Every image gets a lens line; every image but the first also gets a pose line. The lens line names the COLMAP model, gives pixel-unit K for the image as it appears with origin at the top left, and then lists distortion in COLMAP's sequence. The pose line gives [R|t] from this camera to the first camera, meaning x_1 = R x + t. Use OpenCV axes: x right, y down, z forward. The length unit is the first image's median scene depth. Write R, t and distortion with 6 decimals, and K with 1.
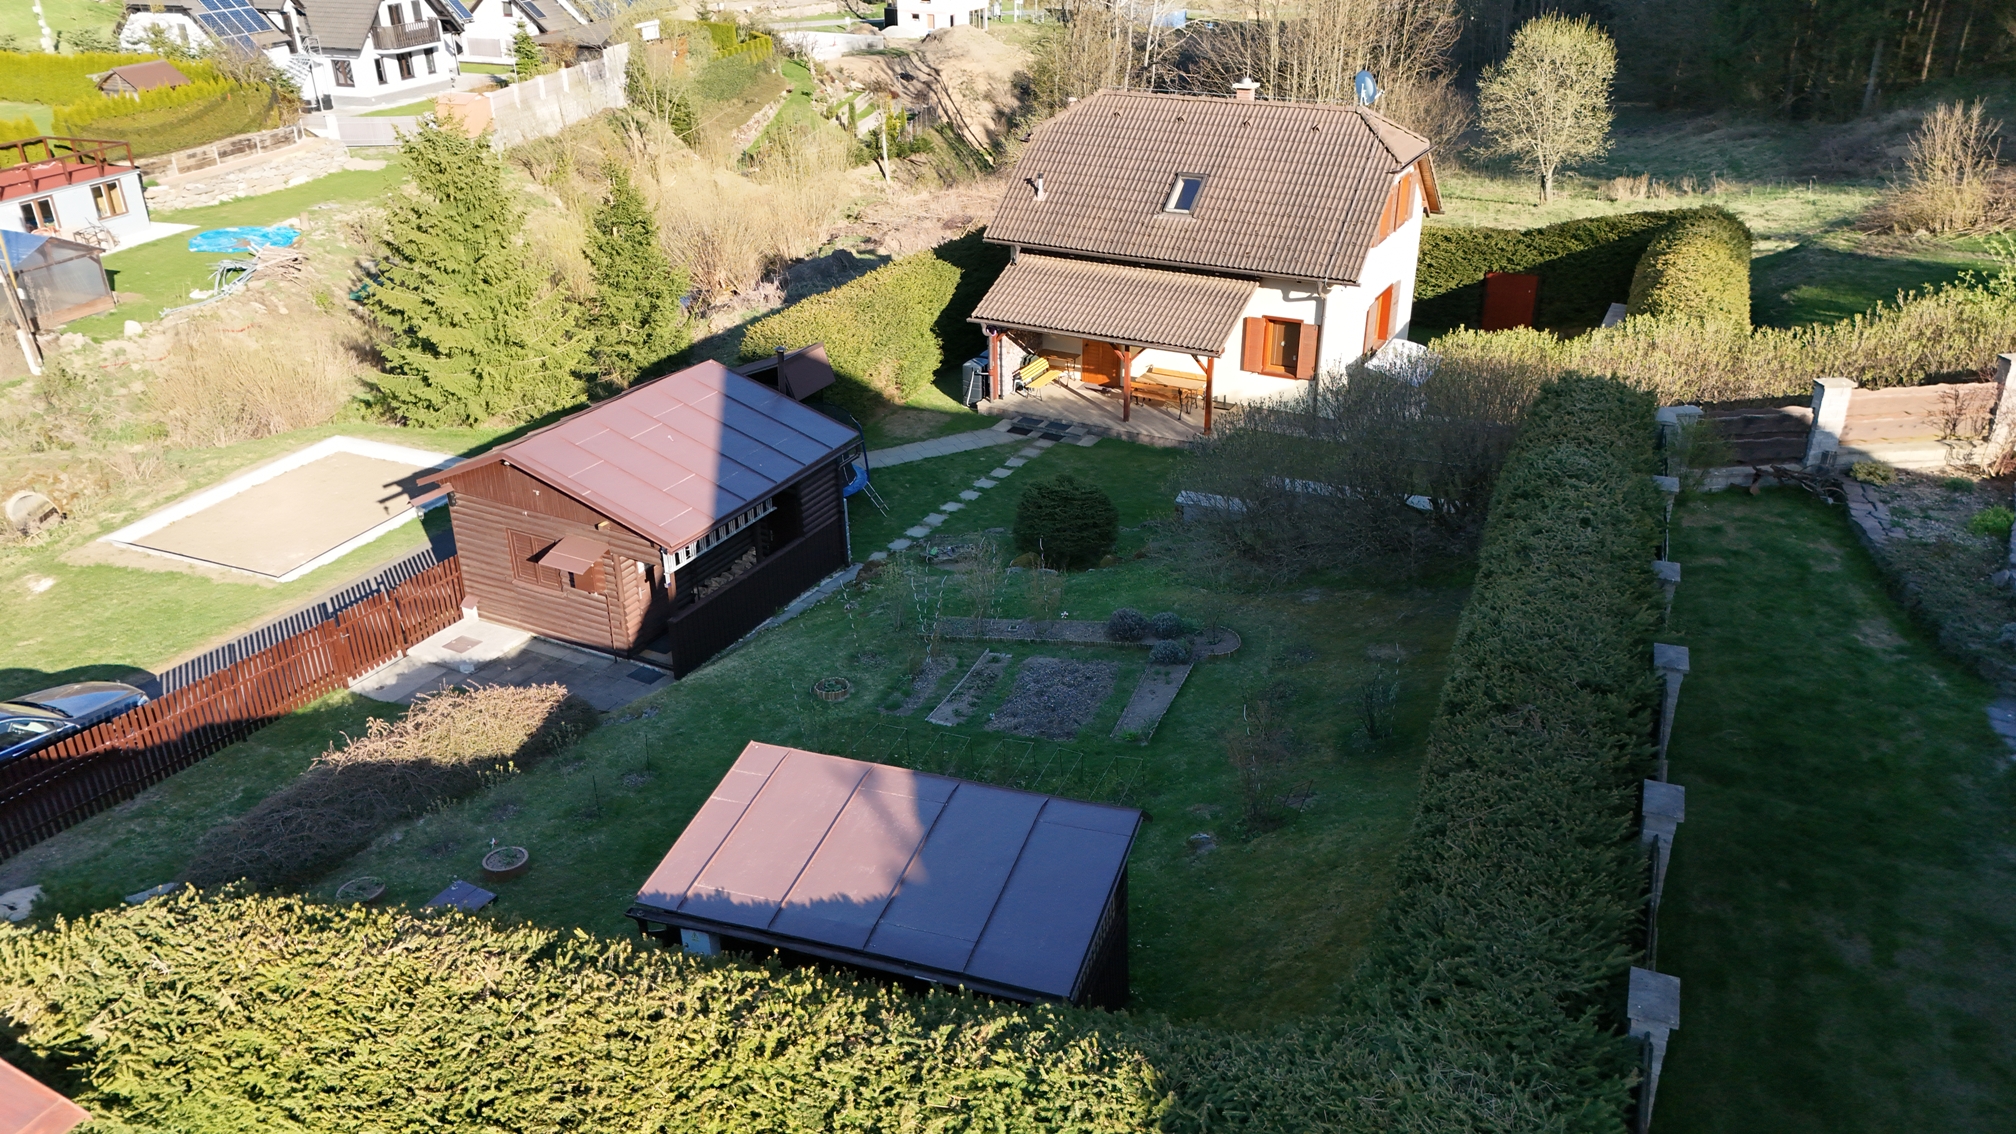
lens RADIAL K [[1481.9, 0, 1043.0], [0, 1481.9, 654.7], [0, 0, 1]] dist [0.078172, -0.074849]
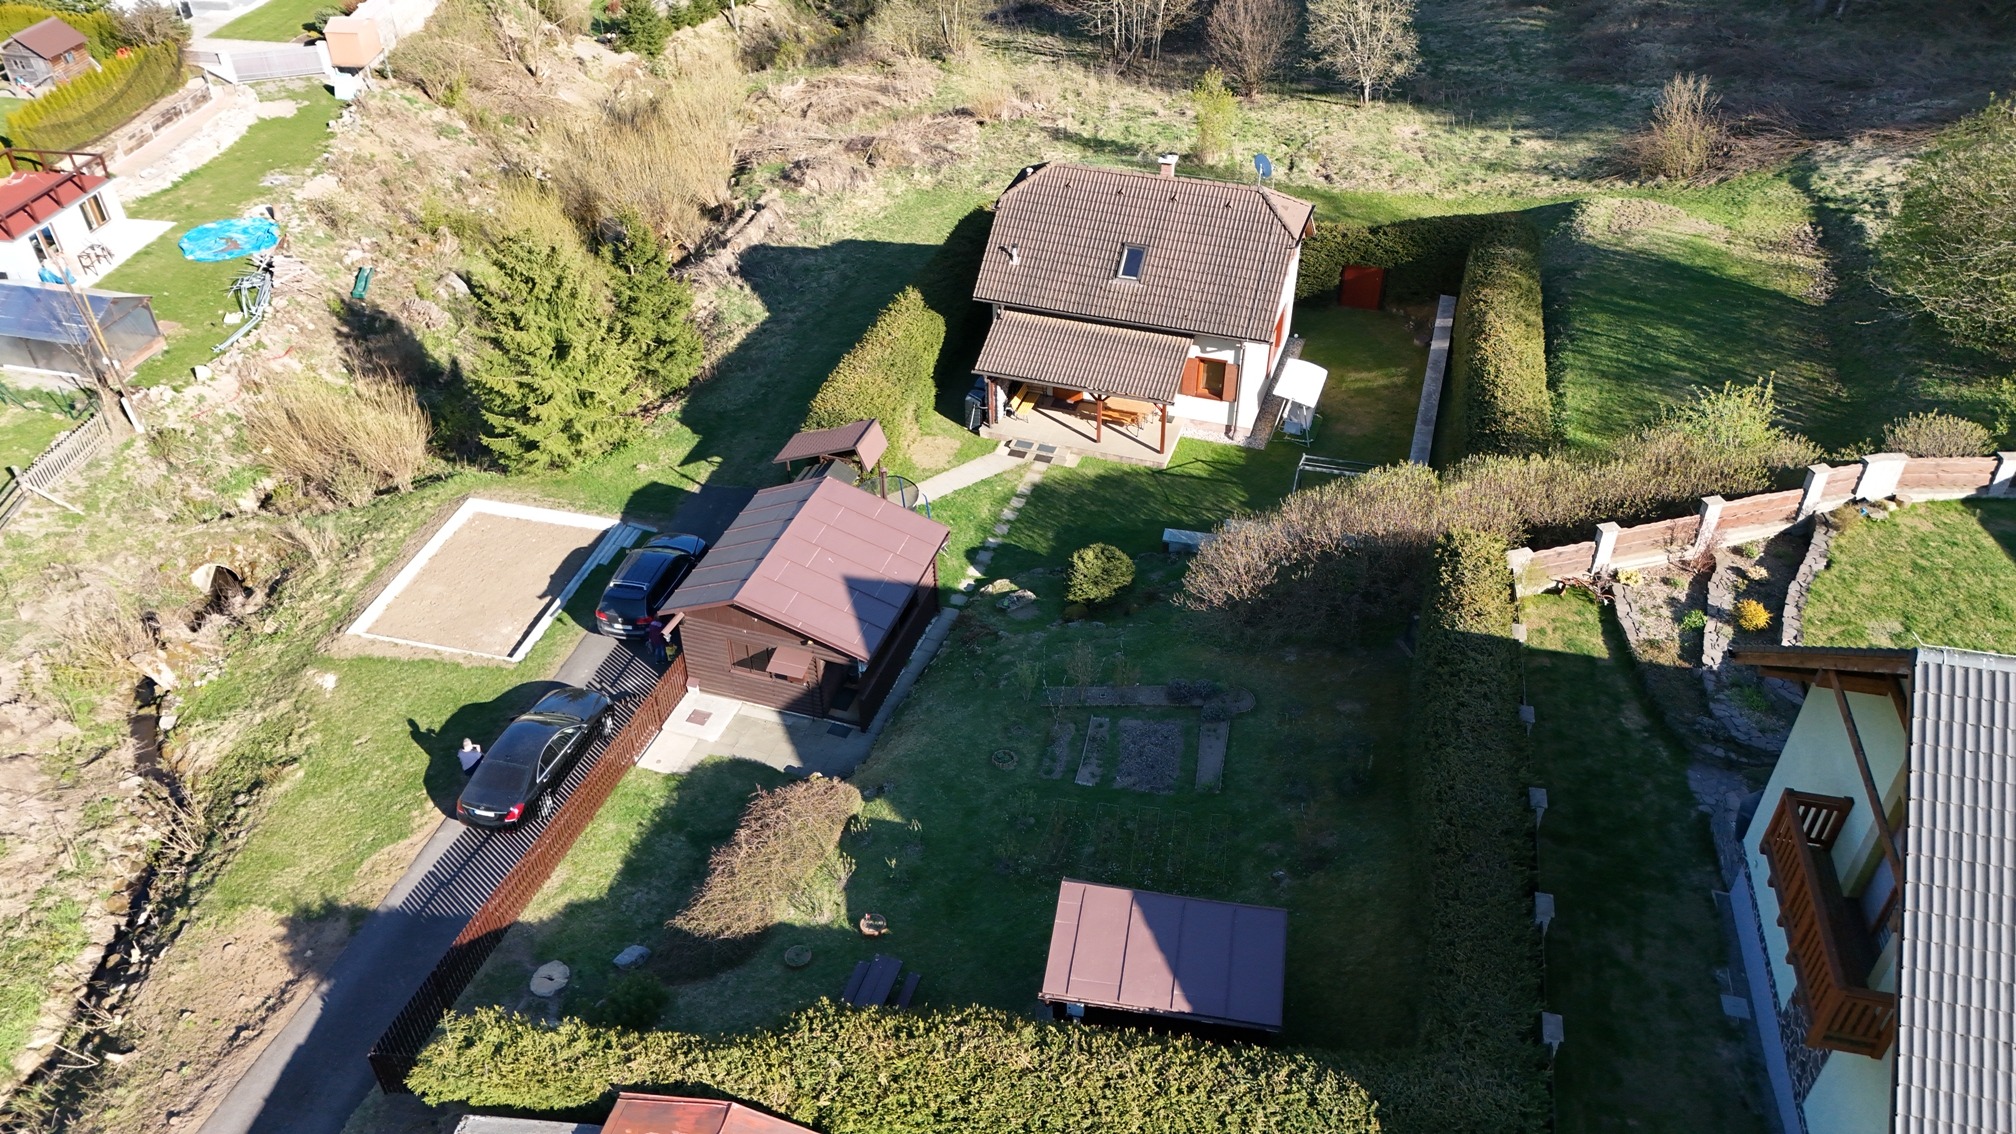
lens RADIAL K [[1481.9, 0, 1043.0], [0, 1481.9, 654.7], [0, 0, 1]] dist [0.078172, -0.074849]
pose [[0.985984, -0.104178, 0.130315, -0.308029], [0.073986, 0.973108, 0.218146, -0.442809], [-0.149537, -0.205447, 0.967177, -0.512450]]
